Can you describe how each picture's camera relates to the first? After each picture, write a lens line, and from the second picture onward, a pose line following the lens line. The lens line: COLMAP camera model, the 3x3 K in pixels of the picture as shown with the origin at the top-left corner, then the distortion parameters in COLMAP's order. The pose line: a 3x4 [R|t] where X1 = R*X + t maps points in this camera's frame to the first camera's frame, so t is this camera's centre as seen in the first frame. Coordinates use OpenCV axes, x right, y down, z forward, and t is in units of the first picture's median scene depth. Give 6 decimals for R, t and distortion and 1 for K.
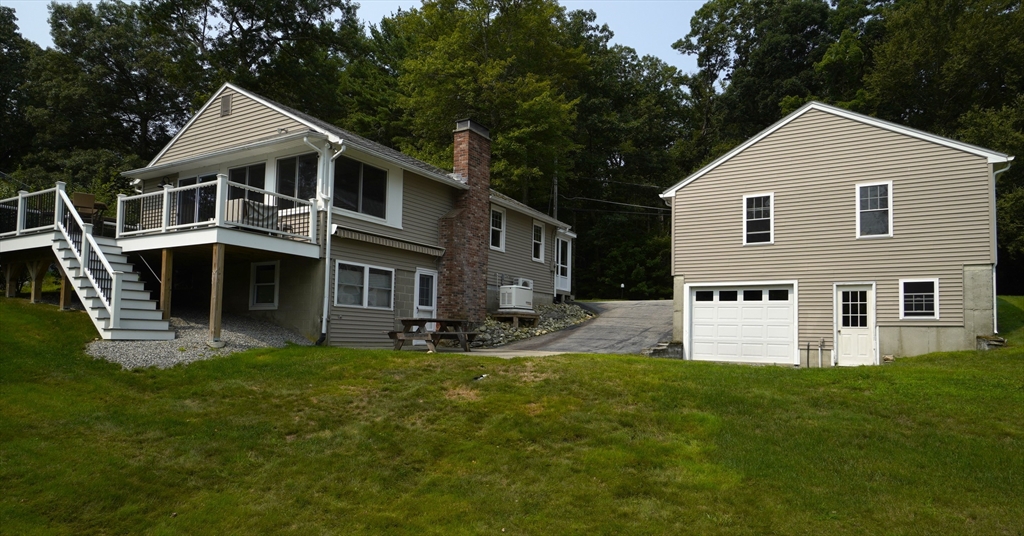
lens RADIAL K [[617.9, 0, 521.8], [0, 617.9, 305.9], [0, 0, 1]] dist [-0.012769, 0.002168]
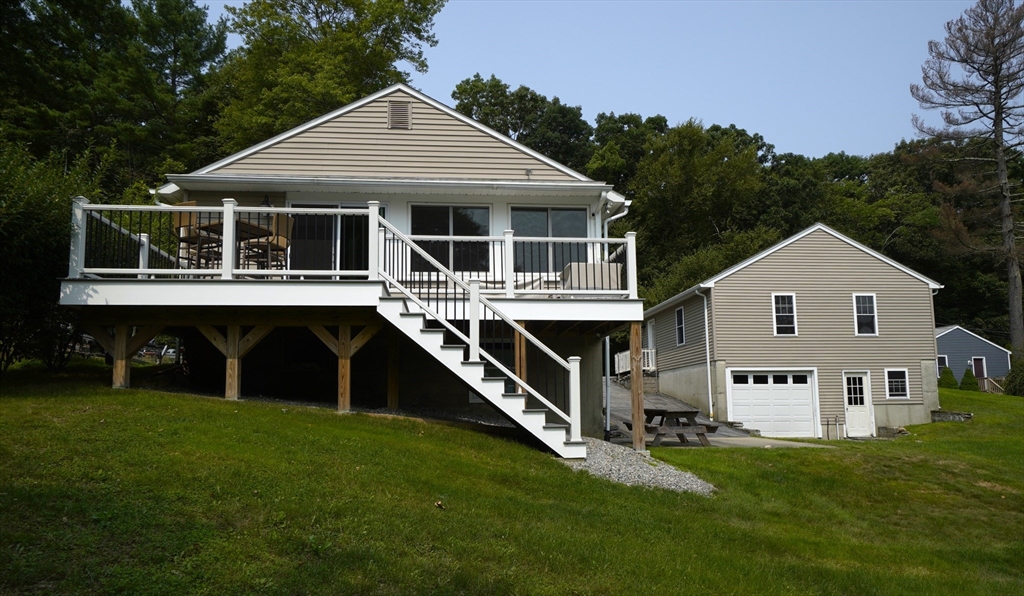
lens RADIAL K [[656.4, 0, 507.3], [0, 656.4, 334.6], [0, 0, 1]] dist [-0.010208, -0.000258]
pose [[0.807536, 0.039932, 0.588465, -0.830840], [-0.006304, 0.998233, -0.059087, -0.026923], [-0.589784, 0.044005, 0.806361, 0.328833]]
